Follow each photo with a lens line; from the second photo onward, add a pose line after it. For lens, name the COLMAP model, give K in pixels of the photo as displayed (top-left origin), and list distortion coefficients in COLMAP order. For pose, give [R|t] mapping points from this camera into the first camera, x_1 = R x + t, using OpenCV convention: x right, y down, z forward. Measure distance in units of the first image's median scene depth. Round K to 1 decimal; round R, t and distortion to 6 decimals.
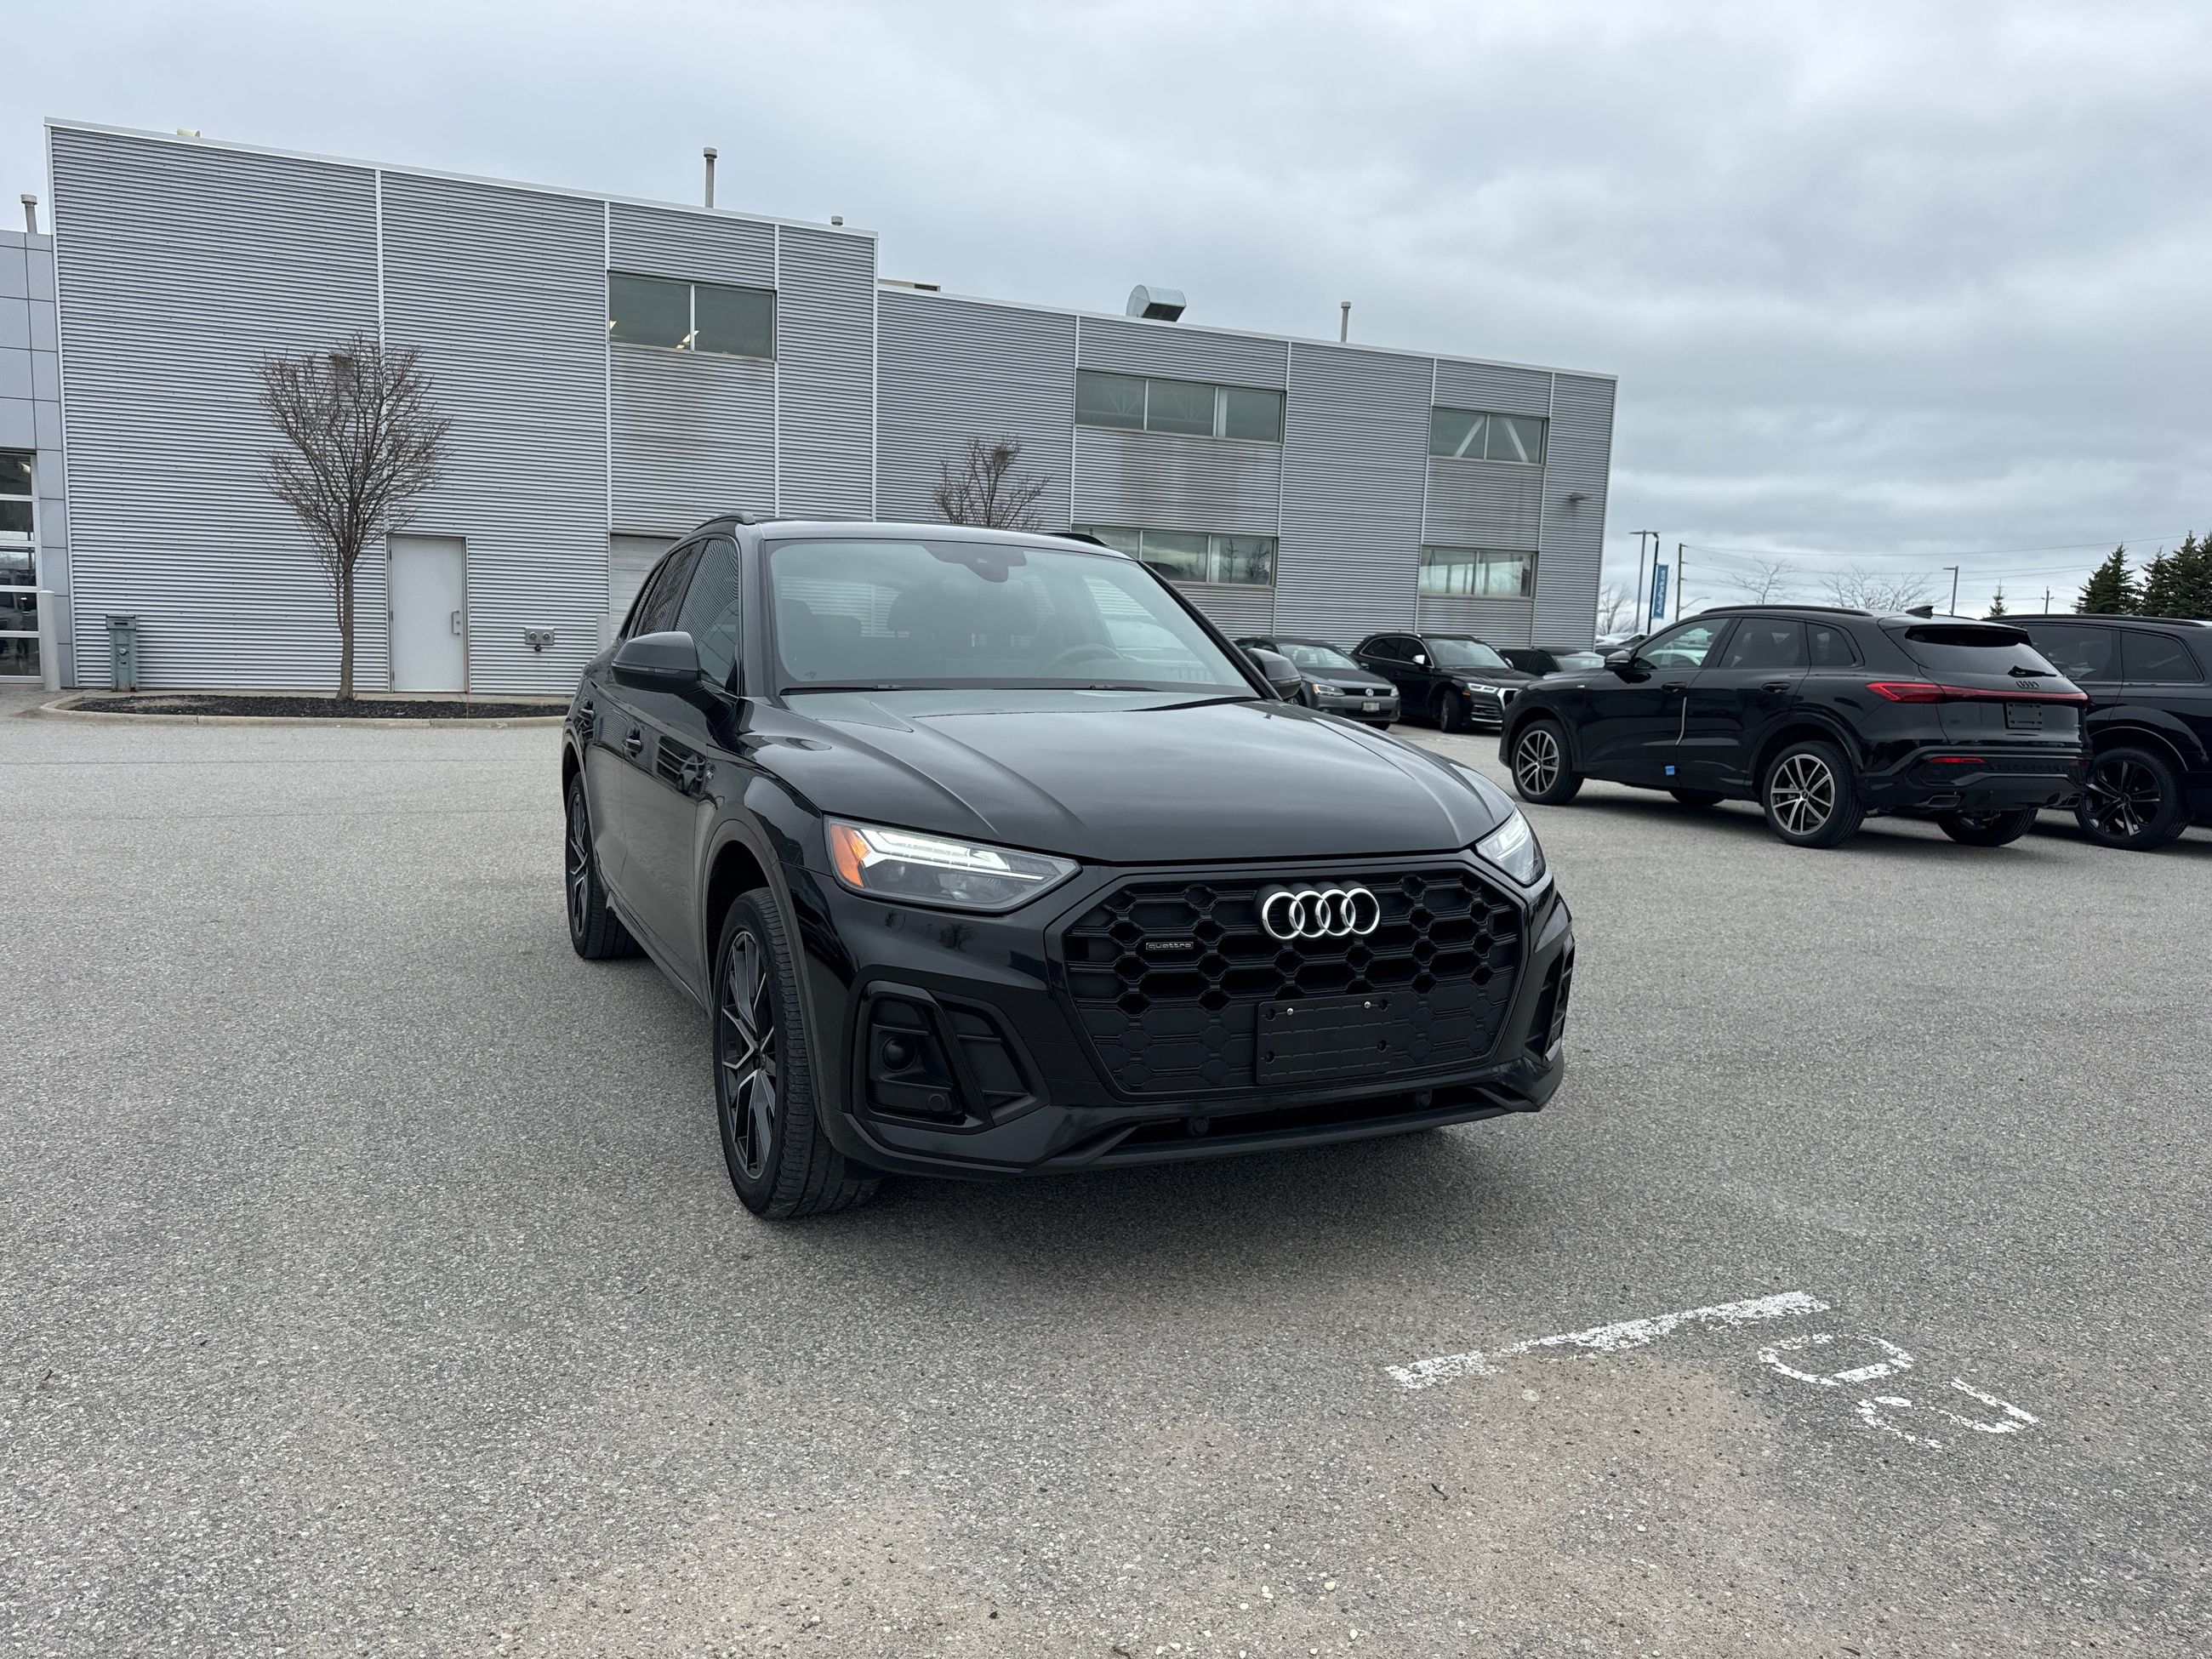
lens RADIAL K [[1557.3, 0, 1095.1], [0, 1557.3, 820.2], [0, 0, 1]] dist [0.076338, -0.106019]
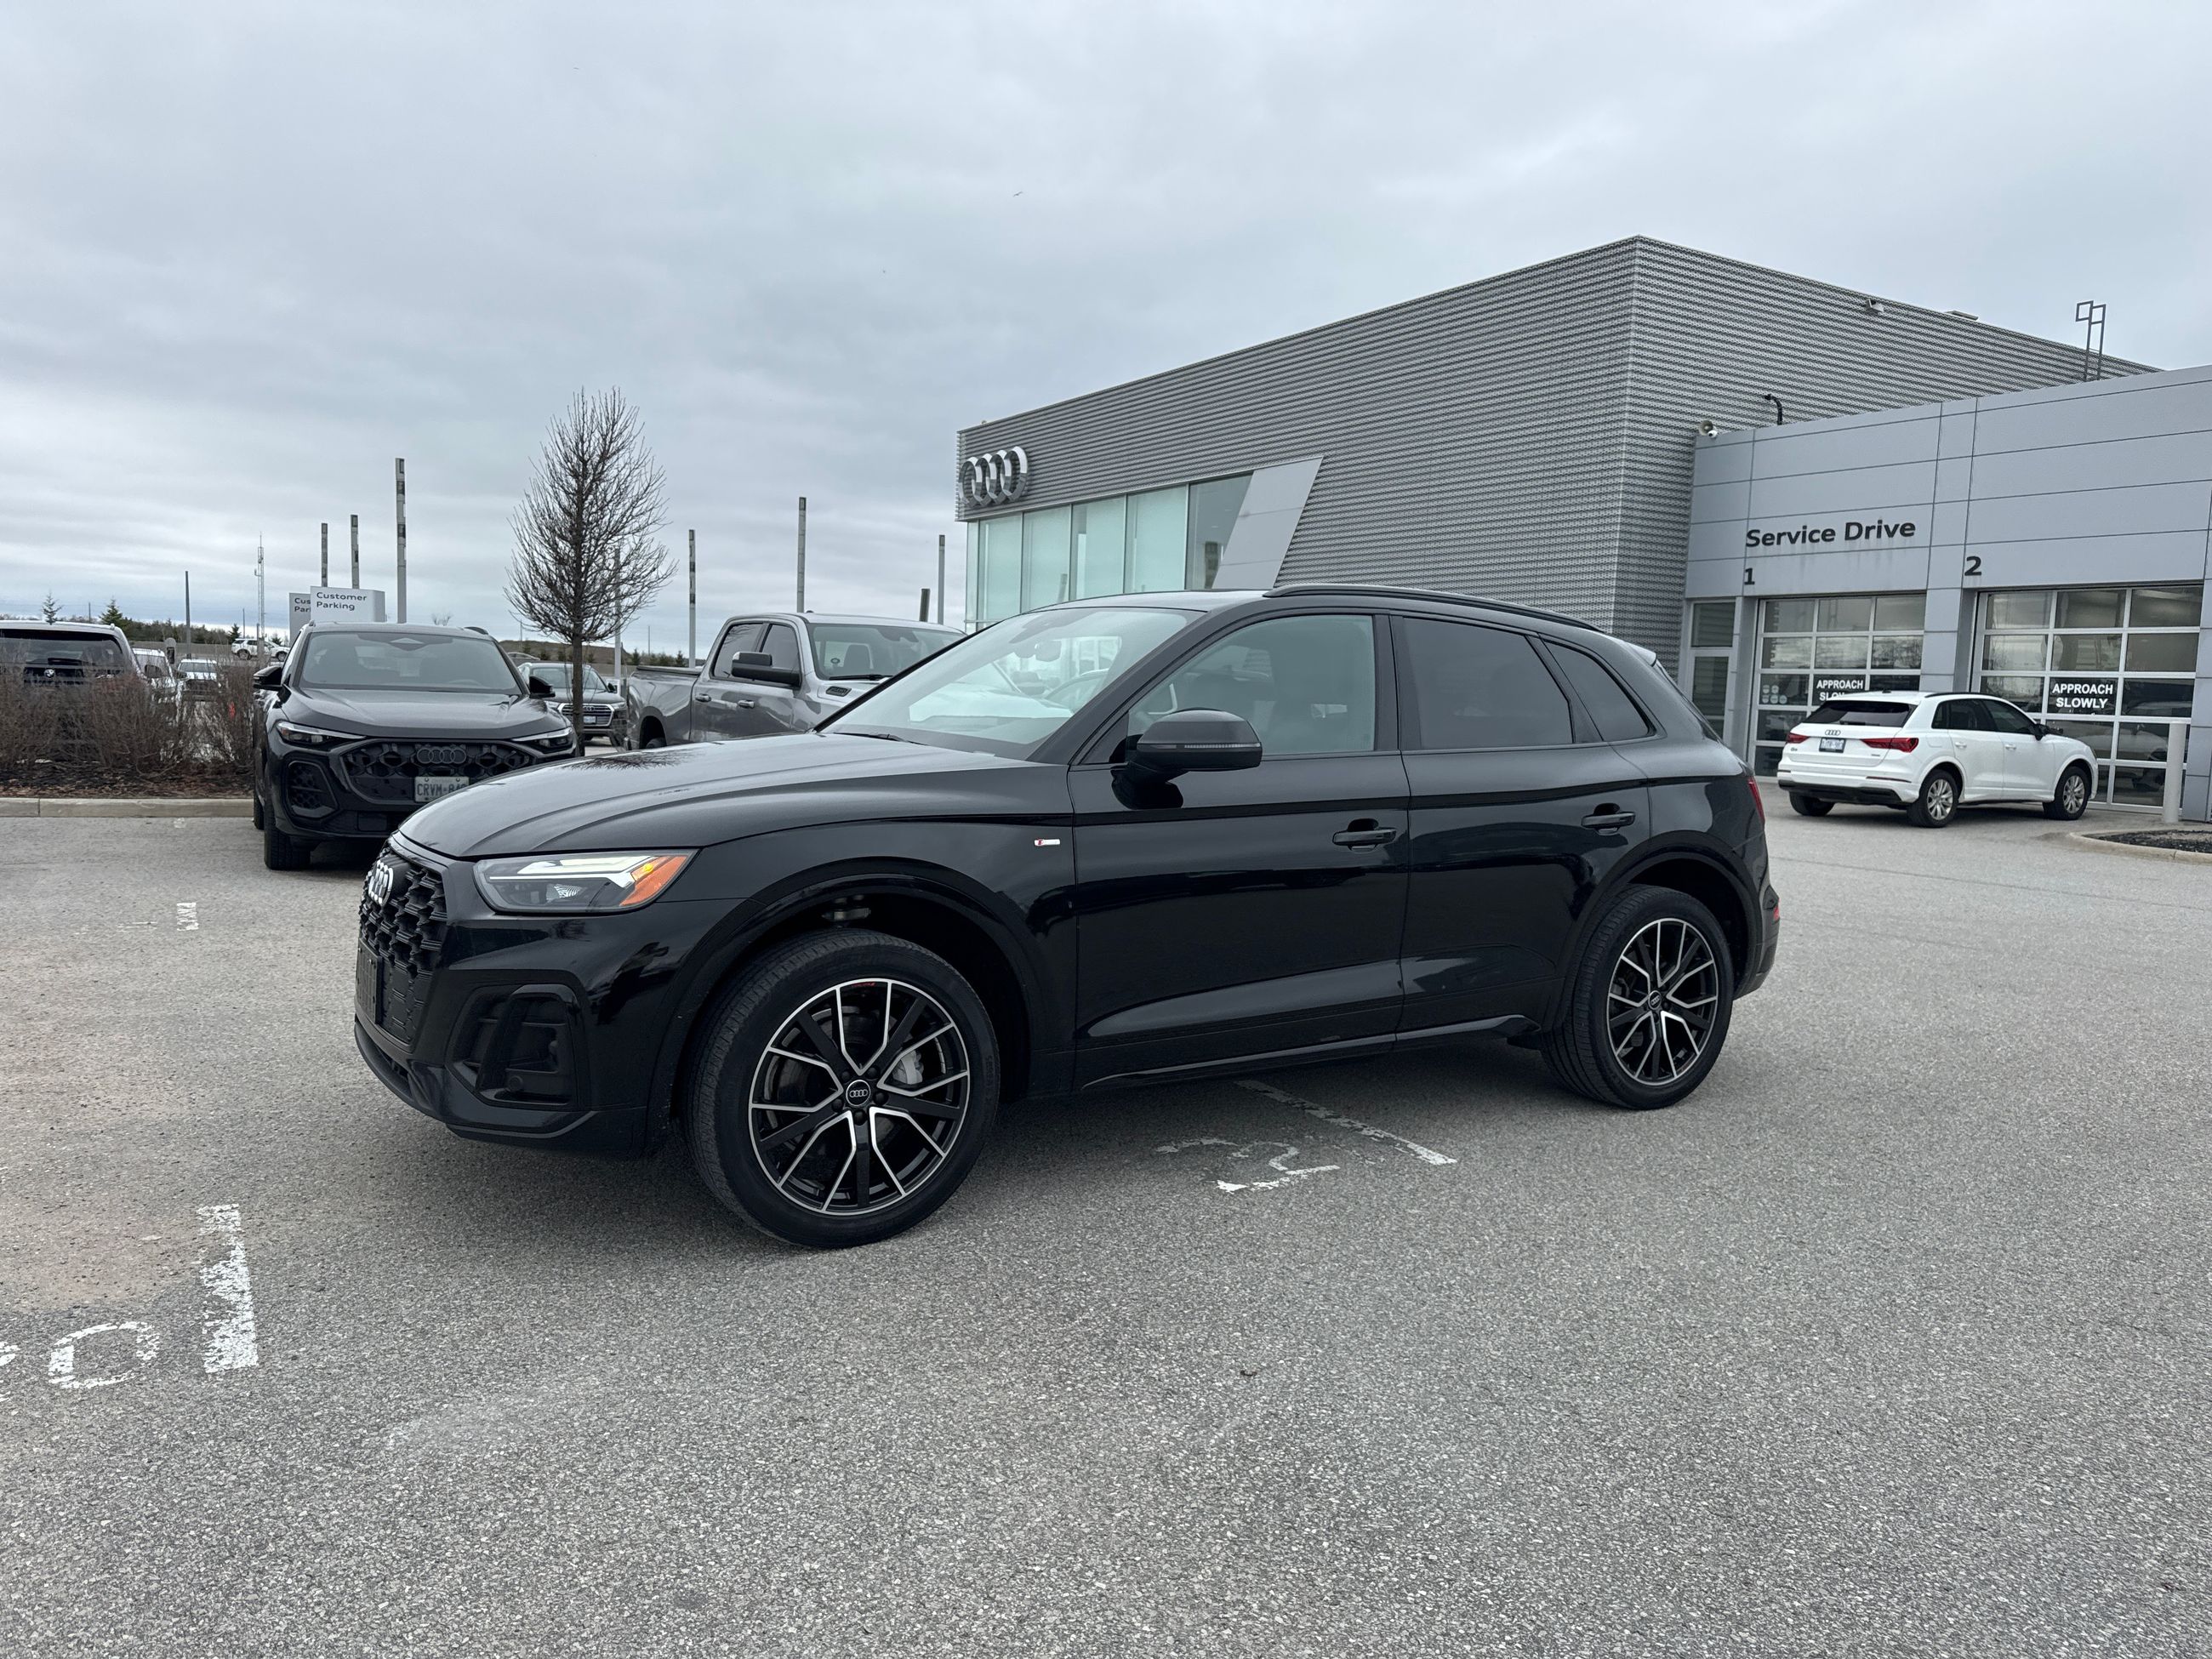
lens RADIAL K [[1547.2, 0, 1091.6], [0, 1547.2, 827.9], [0, 0, 1]] dist [0.093228, -0.117924]
pose [[0.119407, 0.058883, -0.991098, 1.037226], [-0.149044, 0.987991, 0.040742, -0.084621], [0.981595, 0.142852, 0.126749, 0.985963]]
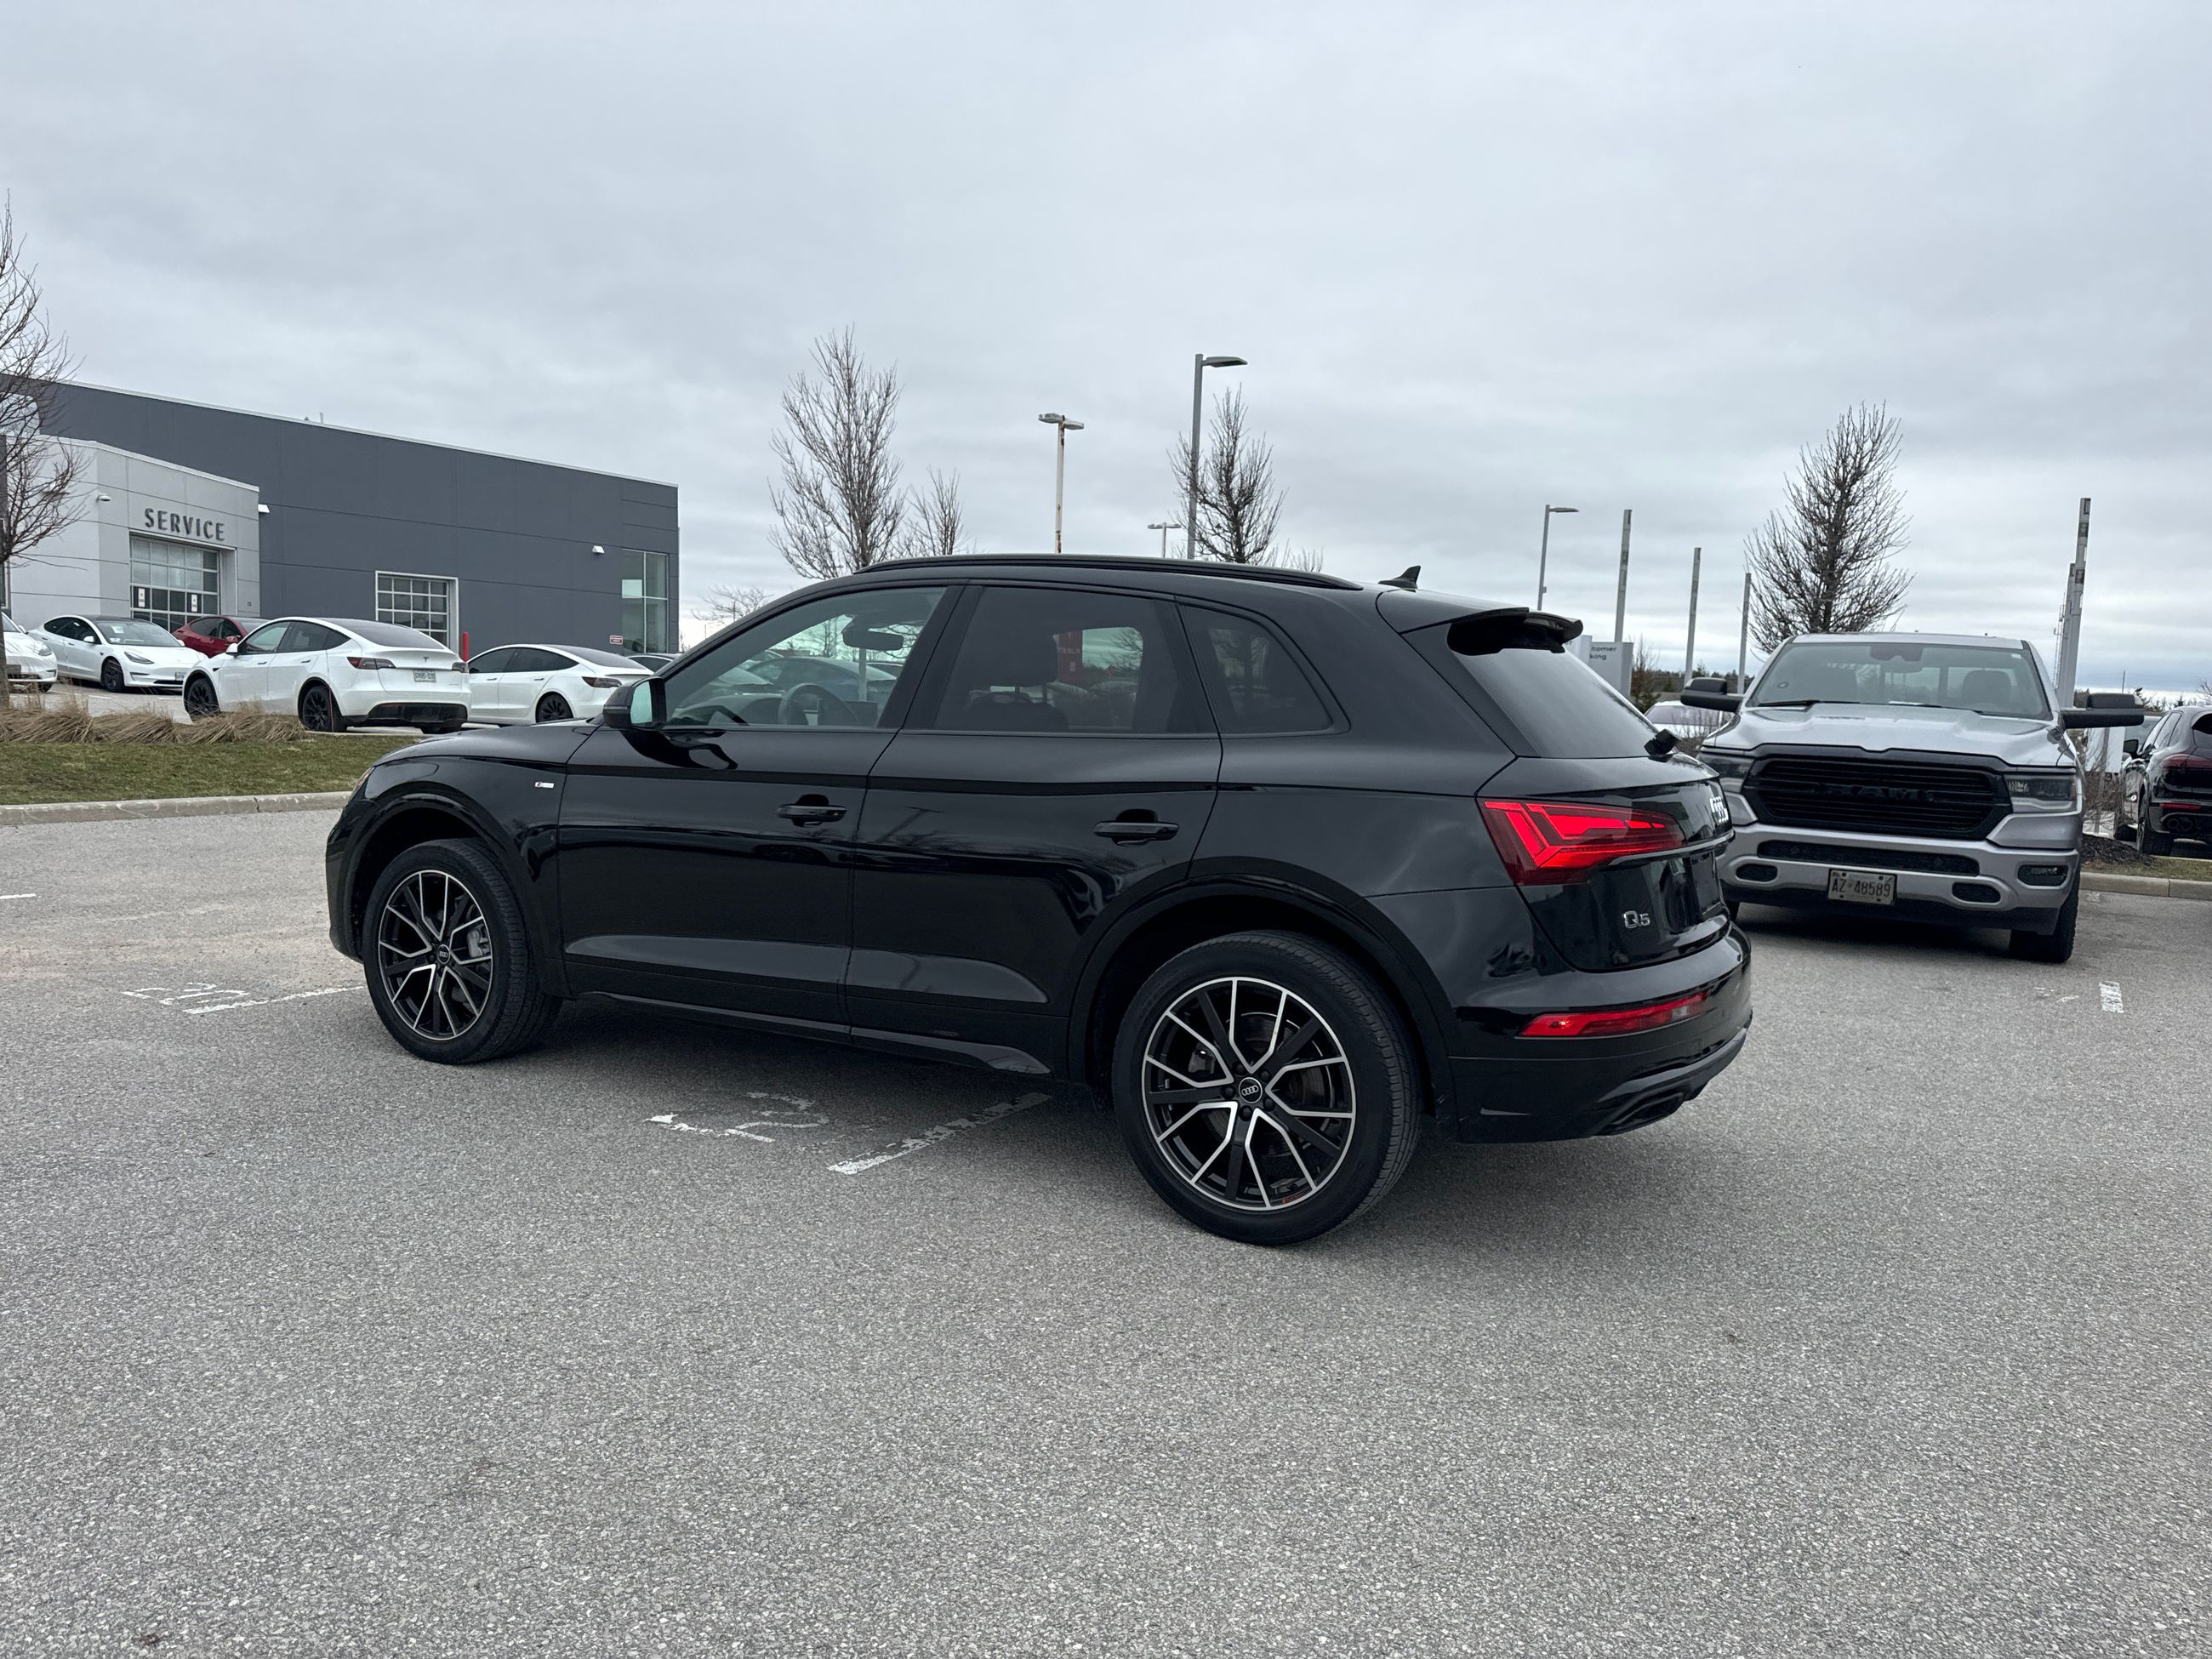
lens RADIAL K [[1544.4, 0, 1097.7], [0, 1544.4, 844.6], [0, 0, 1]] dist [0.104386, -0.150622]
pose [[-0.815075, -0.004380, -0.579339, 0.479564], [-0.131820, 0.975146, 0.178085, -0.243169], [0.564160, 0.221521, -0.795394, 2.176797]]
